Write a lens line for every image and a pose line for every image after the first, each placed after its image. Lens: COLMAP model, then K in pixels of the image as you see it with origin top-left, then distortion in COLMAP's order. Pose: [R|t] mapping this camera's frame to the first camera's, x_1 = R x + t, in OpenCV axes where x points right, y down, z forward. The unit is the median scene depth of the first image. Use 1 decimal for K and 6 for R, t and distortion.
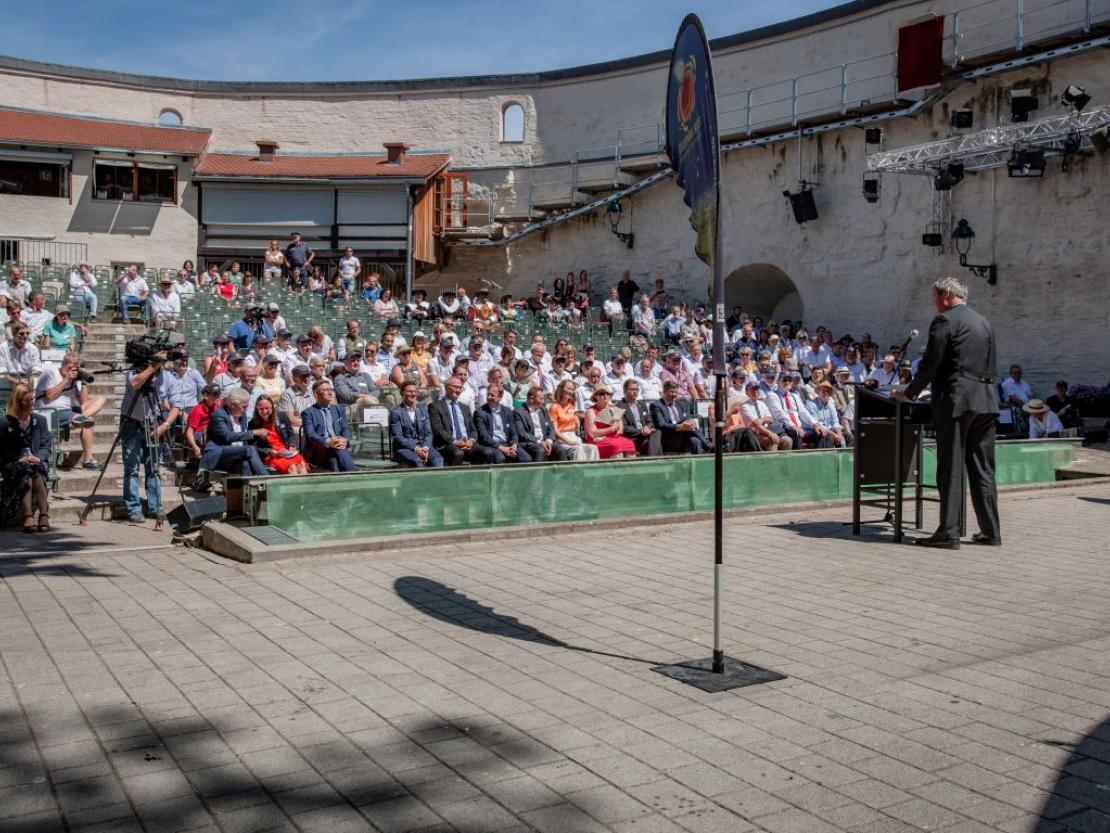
lens RADIAL K [[1293.9, 0, 538.8], [0, 1293.9, 420.2], [0, 0, 1]] dist [0.016977, 0.006959]
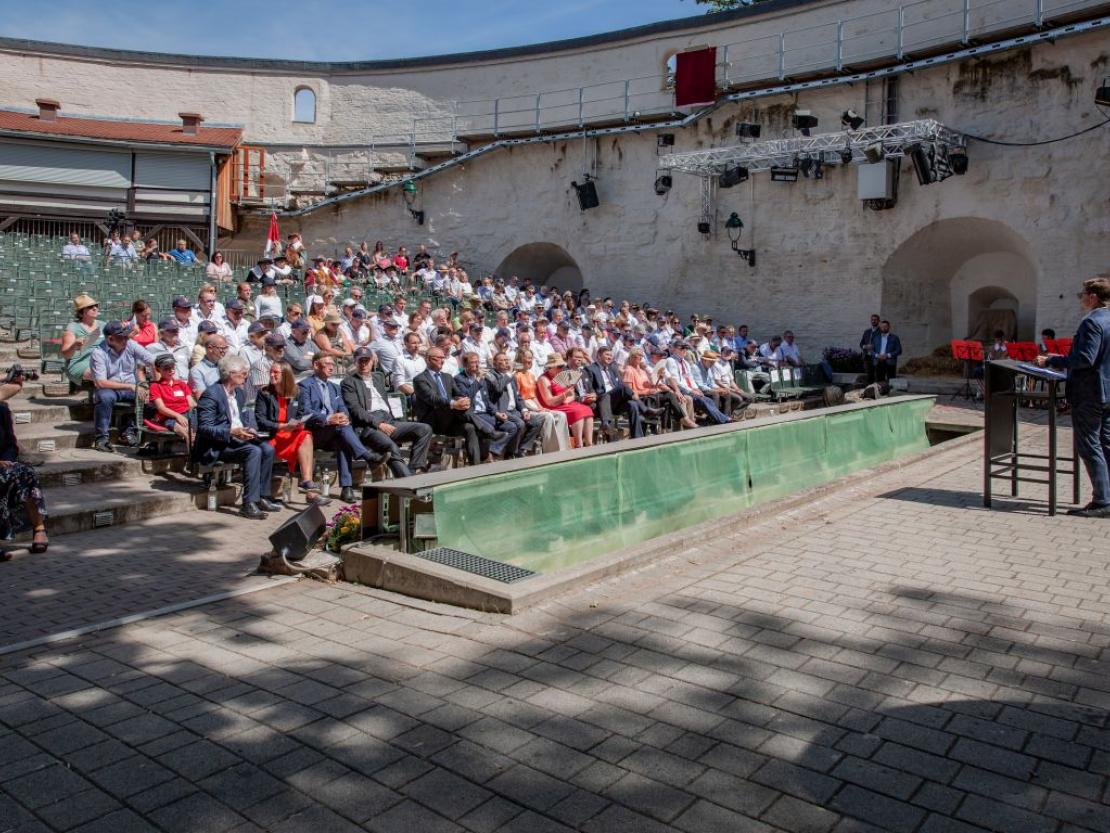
lens RADIAL K [[946.7, 0, 557.9], [0, 946.7, 383.7], [0, 0, 1]] dist [0.014624, -0.006336]
pose [[0.922188, -0.018604, 0.386294, -0.162782], [0.008437, 0.999572, 0.027999, -0.015133], [-0.386650, -0.022561, 0.921951, 0.194403]]
